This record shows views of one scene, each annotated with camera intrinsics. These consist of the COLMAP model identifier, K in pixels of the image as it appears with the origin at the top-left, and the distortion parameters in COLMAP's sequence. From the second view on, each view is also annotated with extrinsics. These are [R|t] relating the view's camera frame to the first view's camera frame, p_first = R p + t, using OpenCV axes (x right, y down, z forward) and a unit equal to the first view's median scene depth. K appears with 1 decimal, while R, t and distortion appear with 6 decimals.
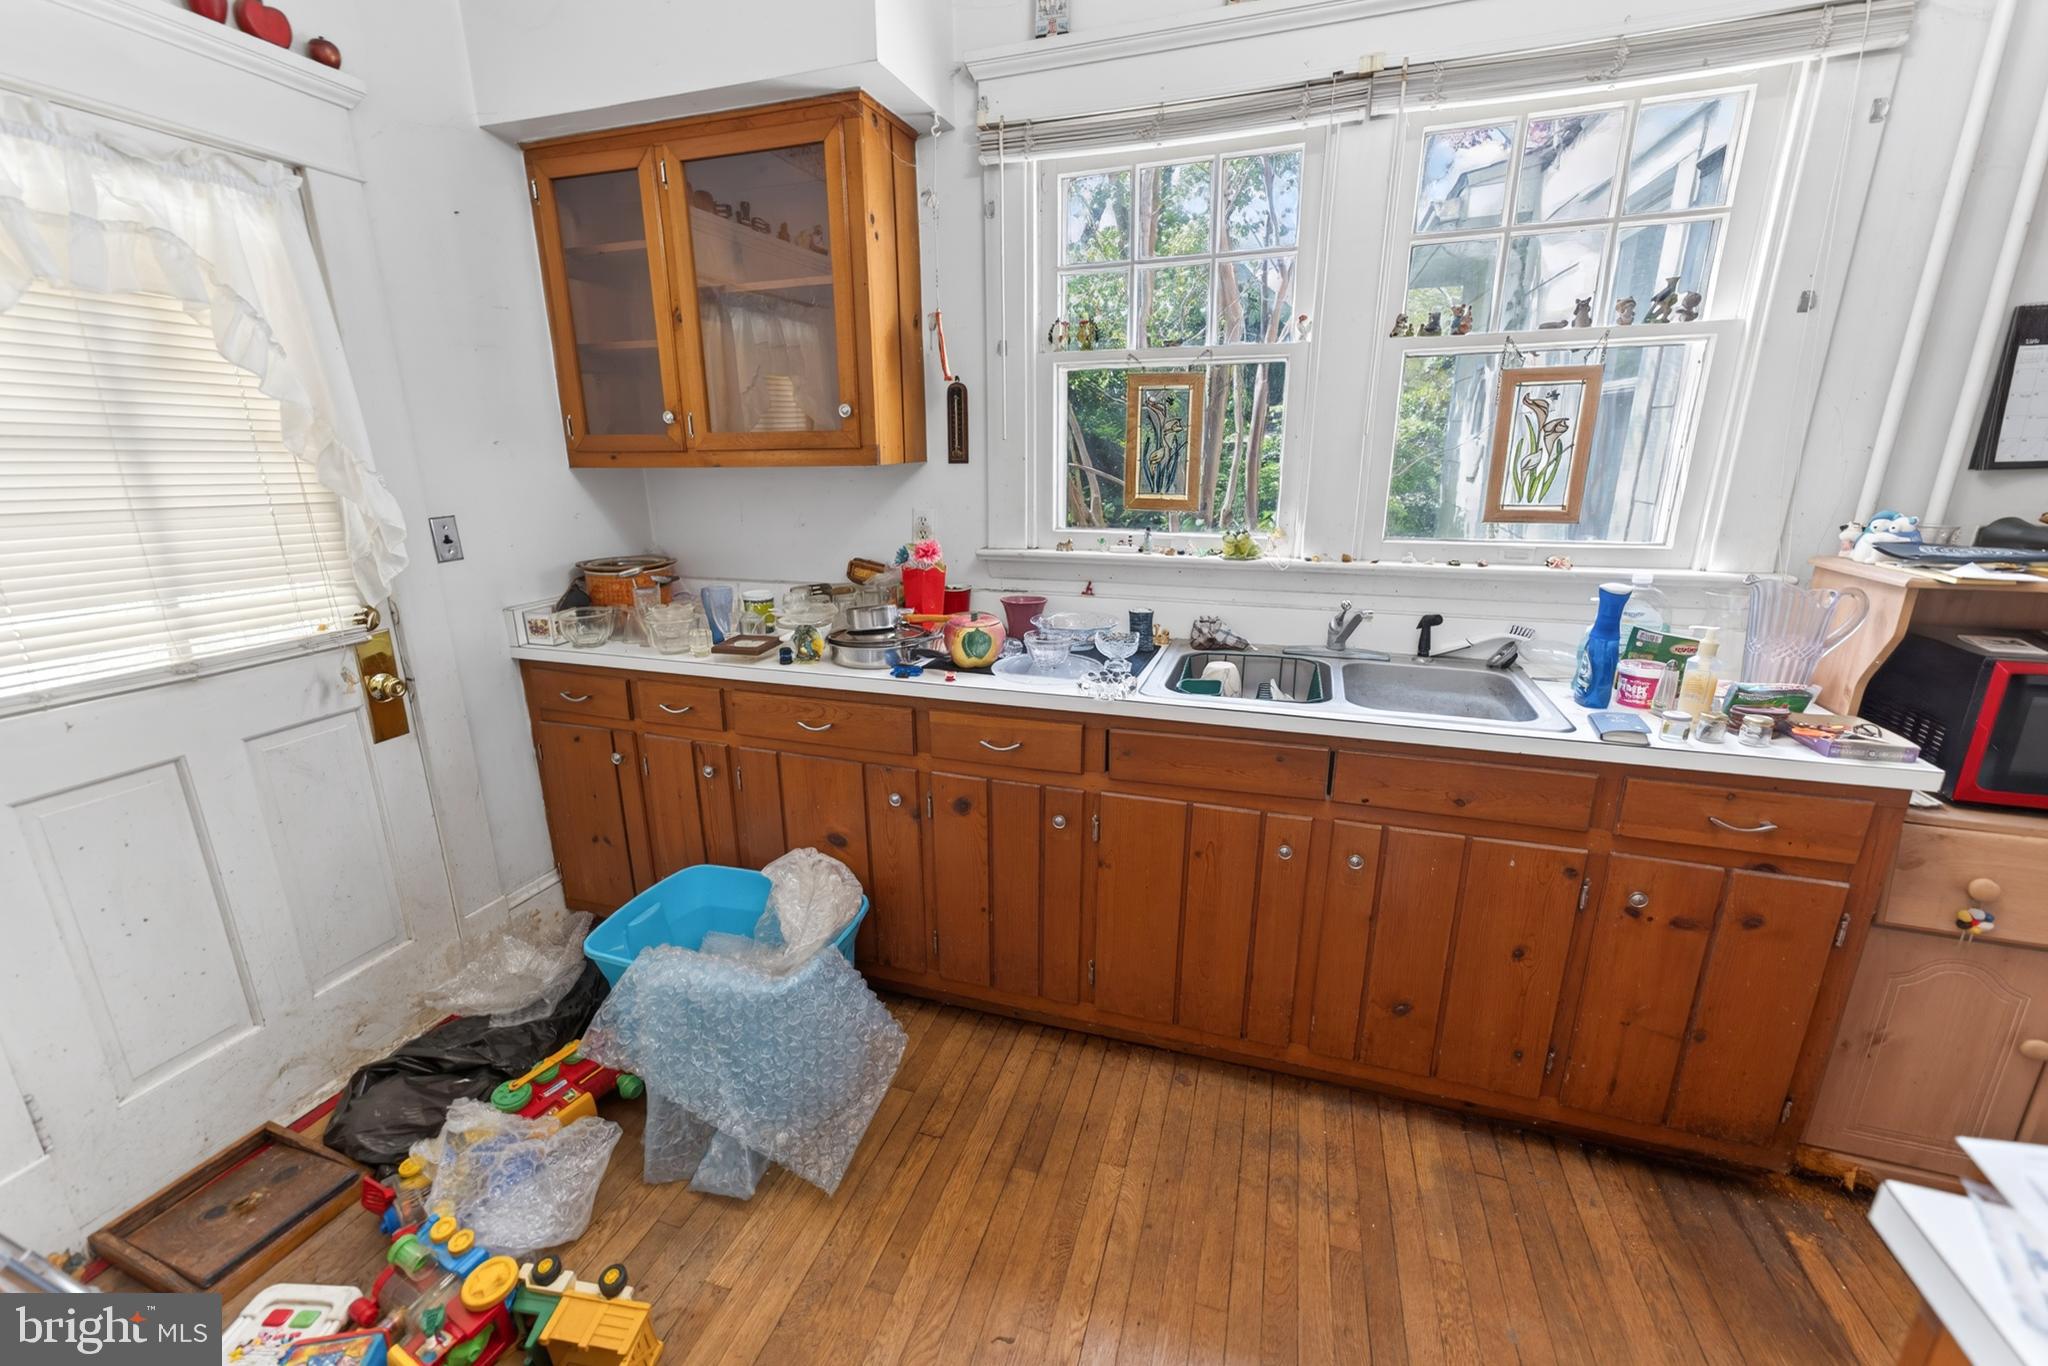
lens RADIAL K [[822.2, 0, 1024.0], [0, 822.2, 683.0], [0, 0, 1]] dist [0.000790, 0.000197]
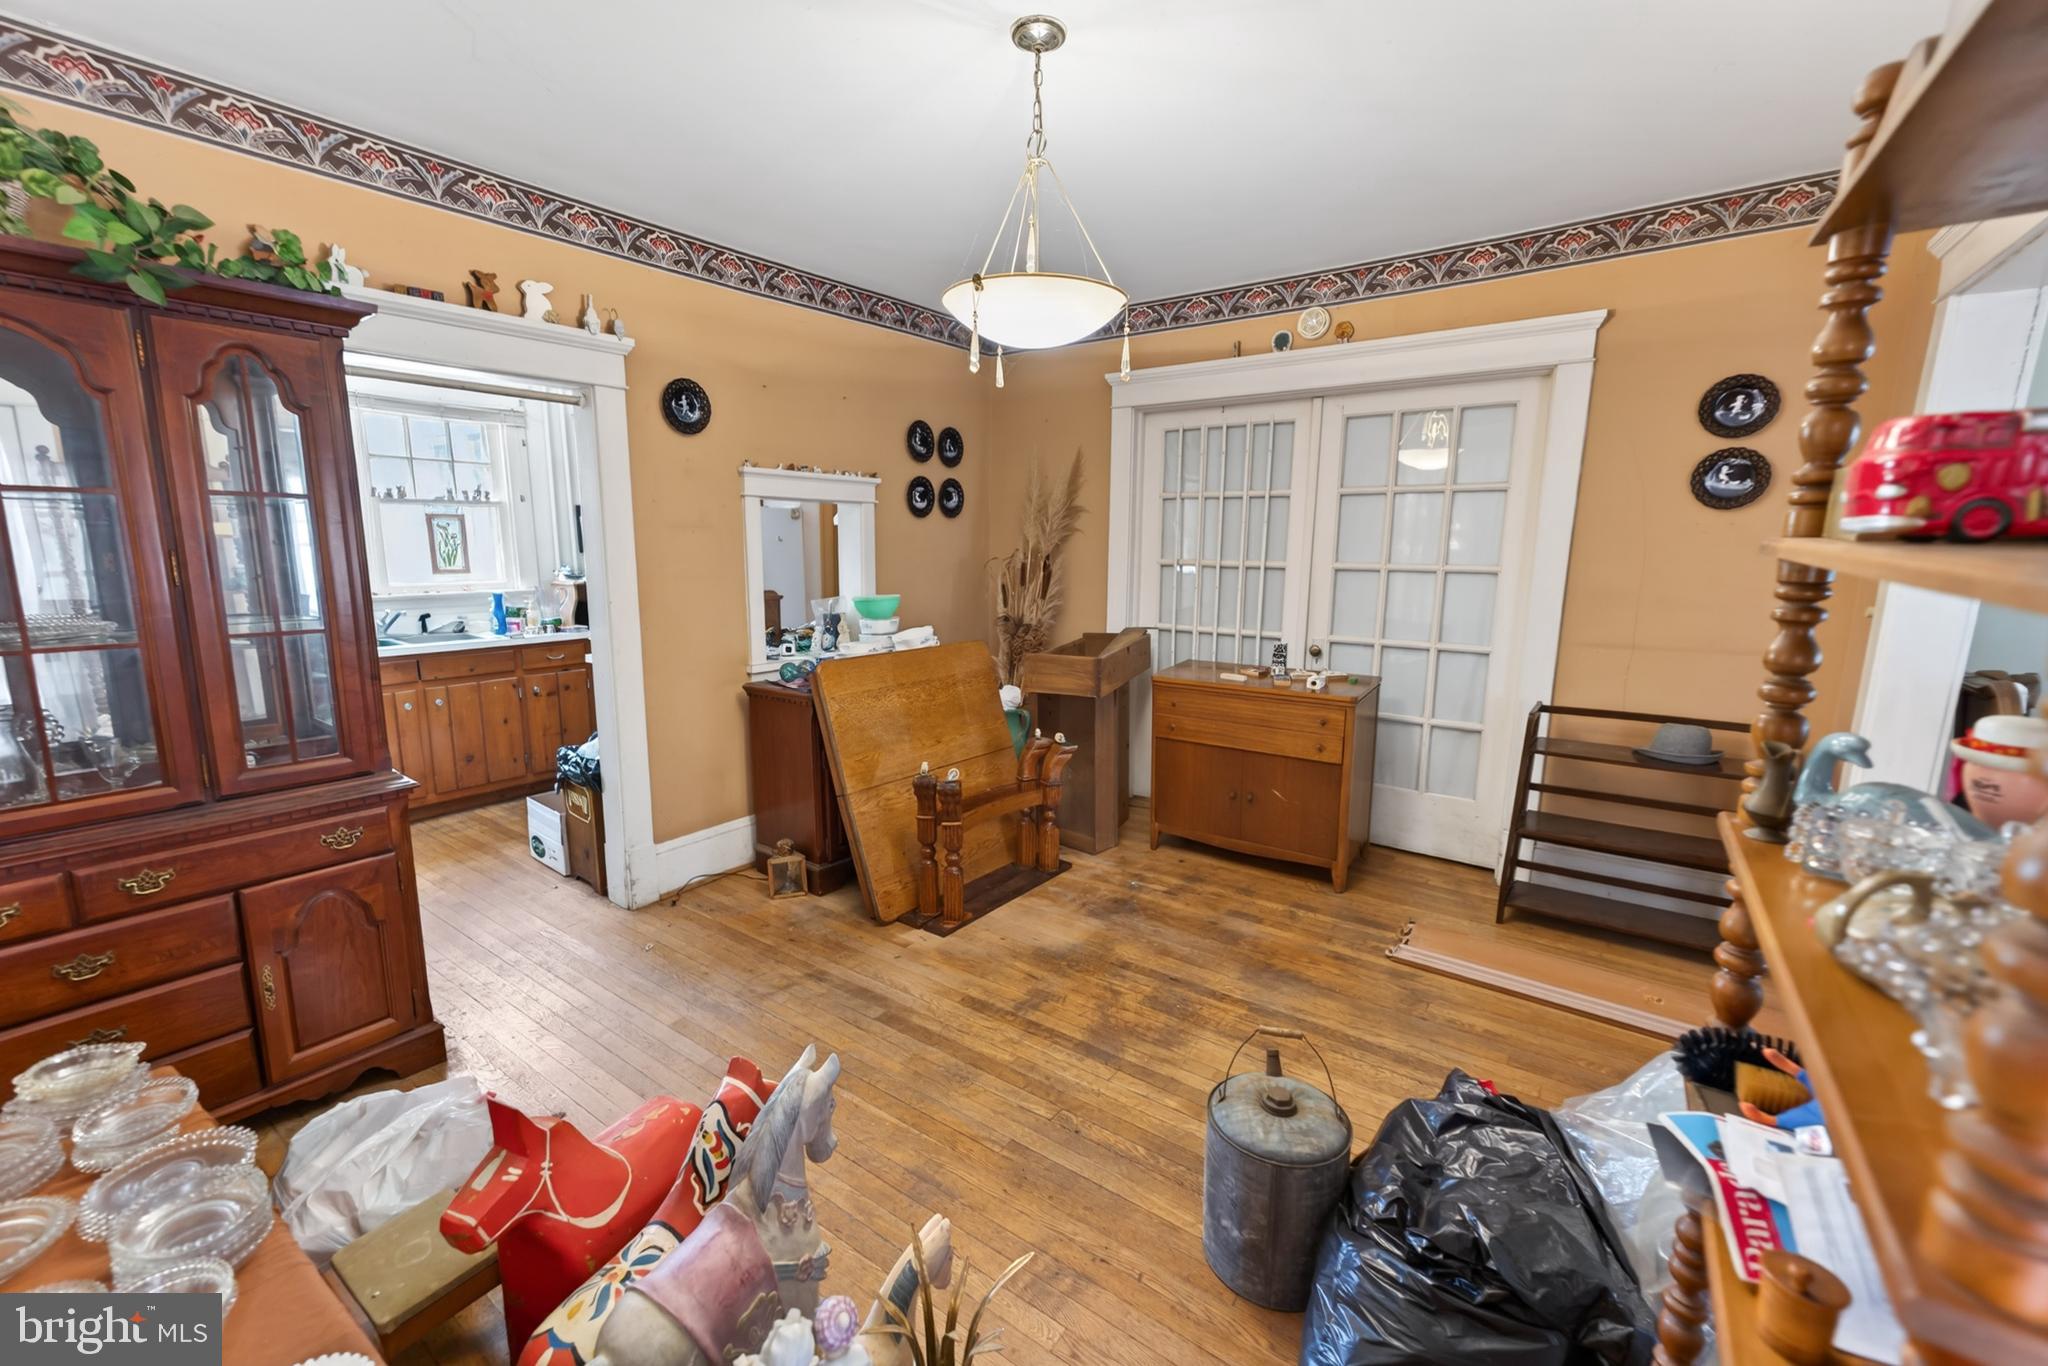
lens RADIAL K [[866.6, 0, 1024.0], [0, 866.6, 683.0], [0, 0, 1]] dist [-0.000291, -0.000024]
pose [[0.293740, -0.151904, 0.943738, -1.535444], [0.249133, 0.965336, 0.077838, 0.383133], [-0.922849, 0.212252, 0.321402, -1.500300]]
